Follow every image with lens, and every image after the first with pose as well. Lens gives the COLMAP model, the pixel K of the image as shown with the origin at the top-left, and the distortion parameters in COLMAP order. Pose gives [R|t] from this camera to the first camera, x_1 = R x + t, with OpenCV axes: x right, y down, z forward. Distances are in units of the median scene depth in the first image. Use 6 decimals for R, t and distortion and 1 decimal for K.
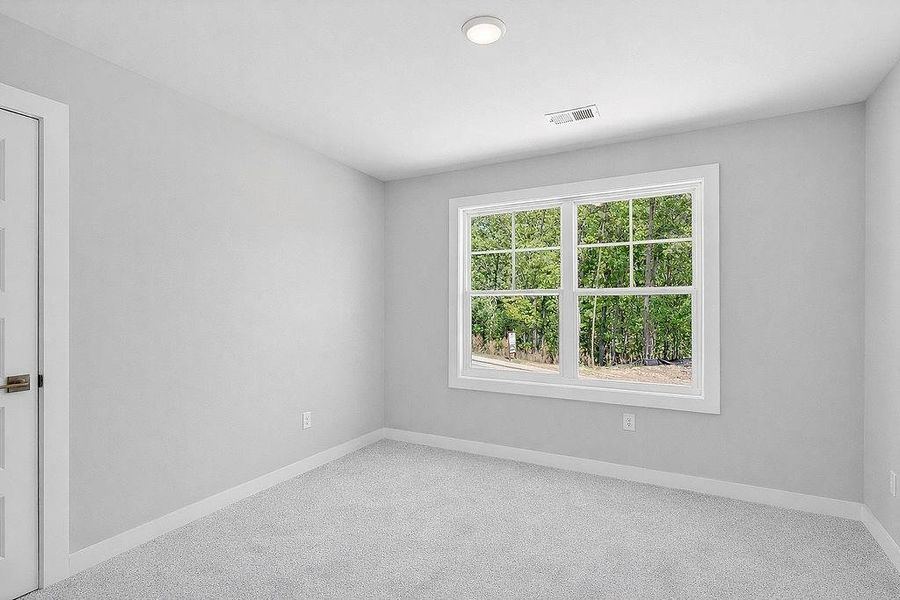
lens RADIAL K [[431.6, 0, 446.7], [0, 431.6, 299.9], [0, 0, 1]] dist [0.003450, 0.001077]
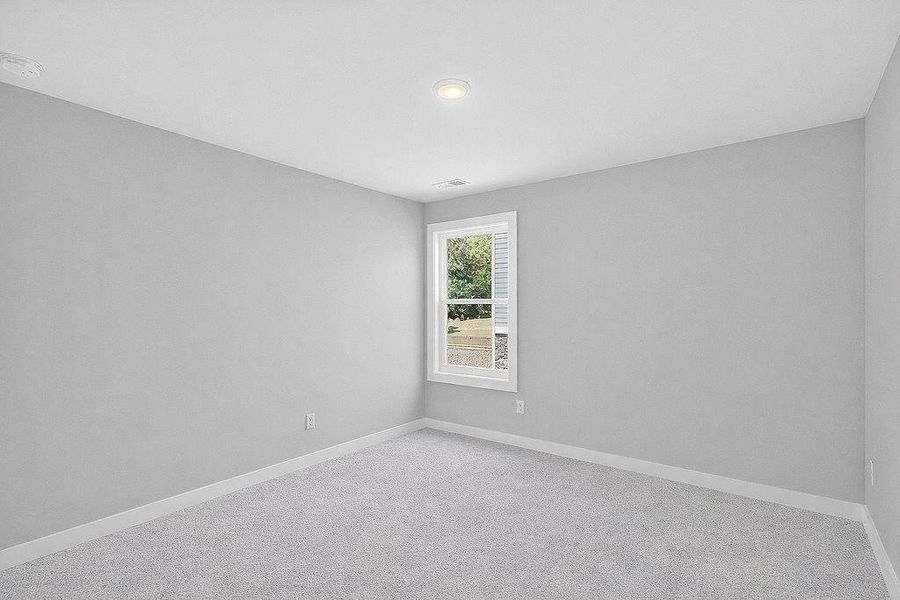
lens RADIAL K [[394.2, 0, 450.3], [0, 394.2, 303.8], [0, 0, 1]] dist [0.001015, 0.000232]
pose [[0.992236, 0.001577, -0.124357, 0.214790], [-0.002140, 0.999988, -0.004393, -0.002810], [0.124348, 0.004625, 0.992228, -0.116532]]
